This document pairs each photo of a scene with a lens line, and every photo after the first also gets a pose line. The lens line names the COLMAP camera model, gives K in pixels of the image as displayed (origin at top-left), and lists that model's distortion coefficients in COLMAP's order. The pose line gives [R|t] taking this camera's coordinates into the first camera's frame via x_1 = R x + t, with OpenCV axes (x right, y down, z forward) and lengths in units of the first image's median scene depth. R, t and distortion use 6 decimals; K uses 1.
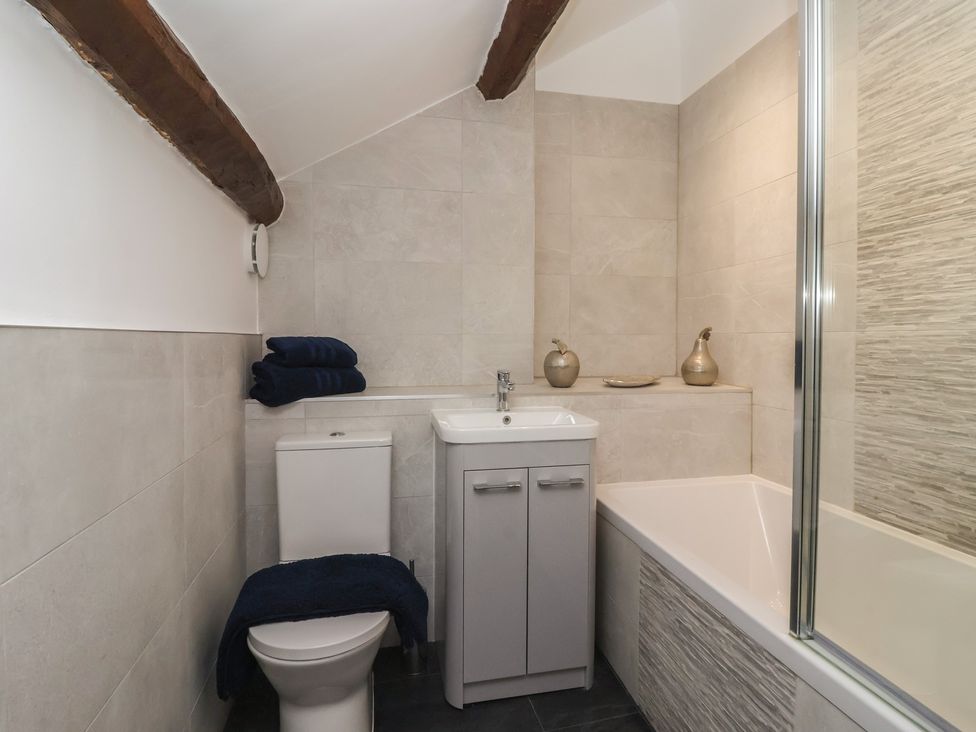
lens RADIAL K [[509.5, 0, 484.9], [0, 509.5, 351.9], [0, 0, 1]] dist [0.000038, -0.013952]
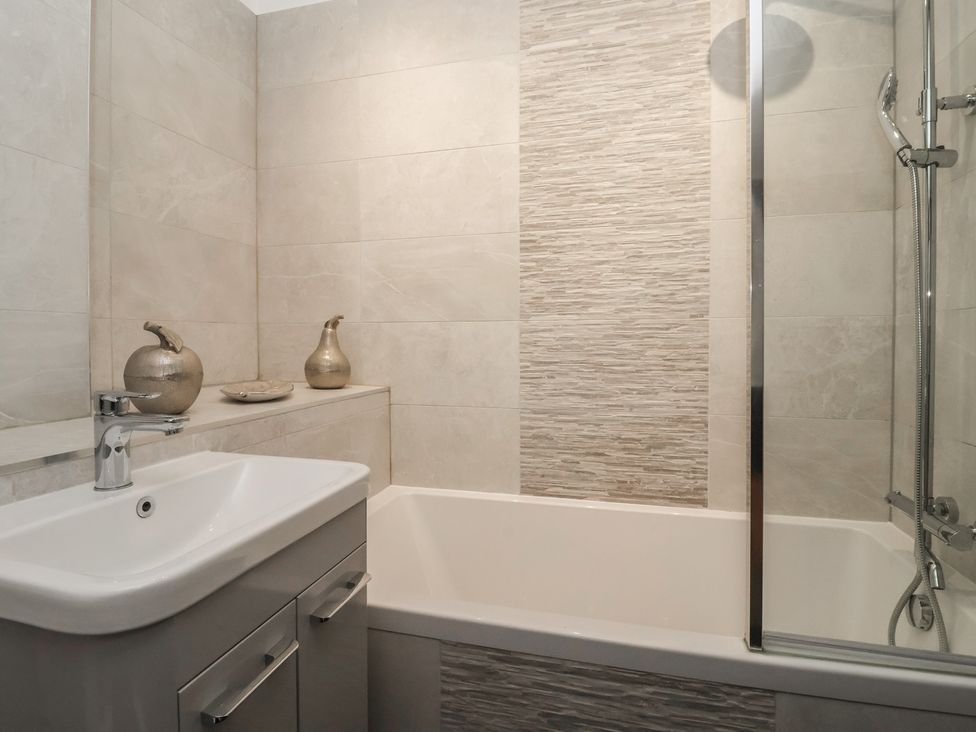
lens RADIAL K [[501.8, 0, 490.2], [0, 501.8, 350.3], [0, 0, 1]] dist [0.001734, -0.013770]
pose [[0.435213, -0.020686, 0.900090, -0.239143], [0.026093, 0.999606, 0.010356, 0.008571], [-0.899949, 0.018979, 0.435581, 0.660229]]
